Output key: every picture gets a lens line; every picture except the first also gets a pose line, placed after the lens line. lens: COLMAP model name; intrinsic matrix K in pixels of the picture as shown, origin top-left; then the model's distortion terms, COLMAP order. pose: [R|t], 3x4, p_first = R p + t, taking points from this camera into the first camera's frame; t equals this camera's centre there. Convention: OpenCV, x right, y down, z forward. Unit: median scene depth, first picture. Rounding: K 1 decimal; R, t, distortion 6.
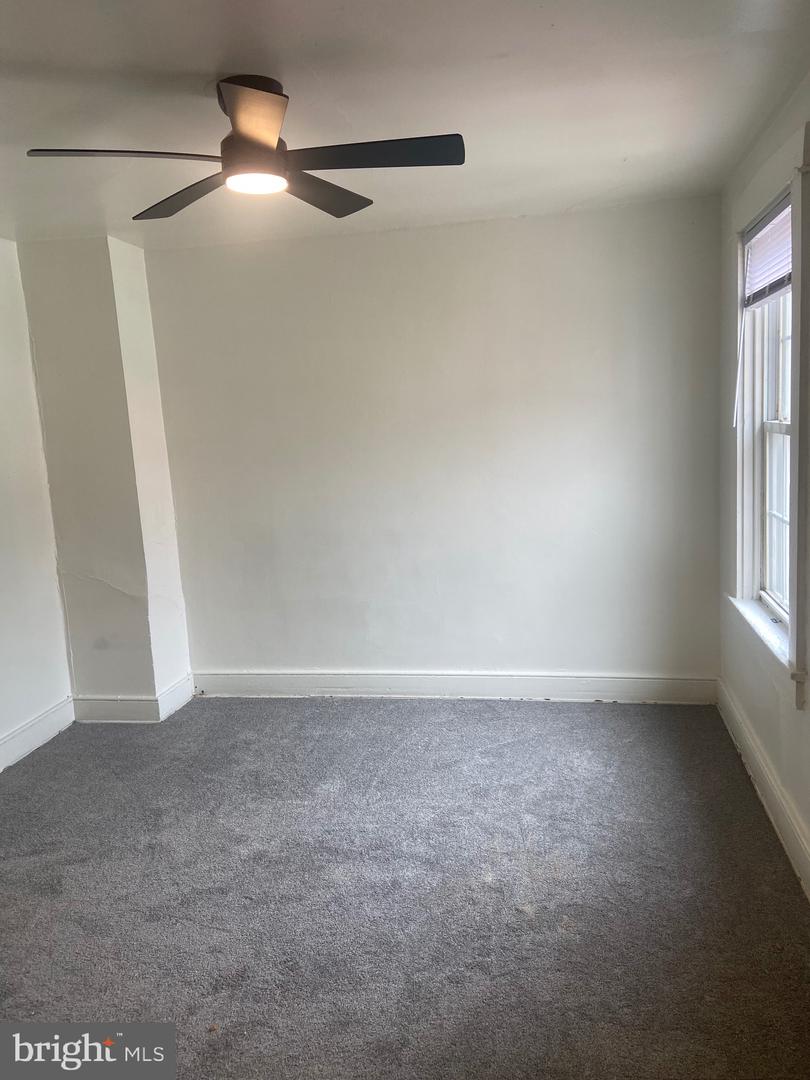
lens RADIAL K [[816.3, 0, 405.0], [0, 816.3, 540.0], [0, 0, 1]] dist [0.115336, -0.136347]
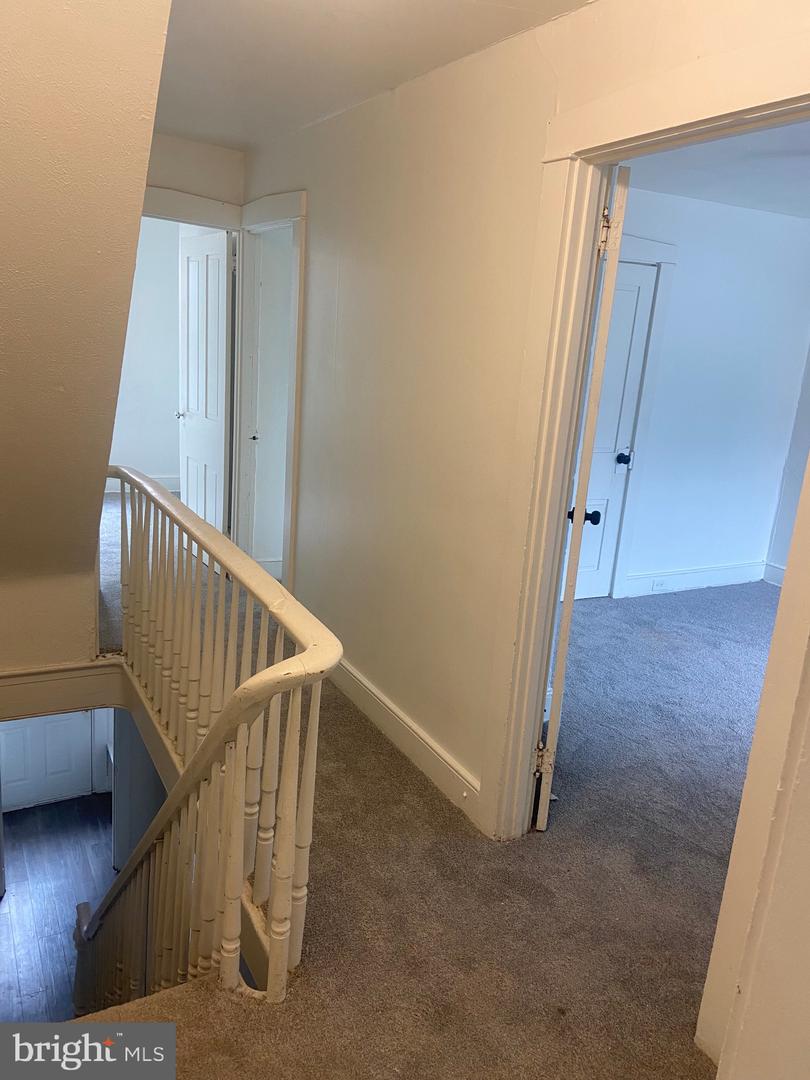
lens RADIAL K [[816.3, 0, 405.0], [0, 816.3, 540.0], [0, 0, 1]] dist [0.115336, -0.136347]
pose [[0.629006, 0.291055, -0.720860, 0.267757], [-0.232121, 0.955286, 0.183163, 0.057785], [0.741938, 0.052116, 0.668440, -0.476161]]
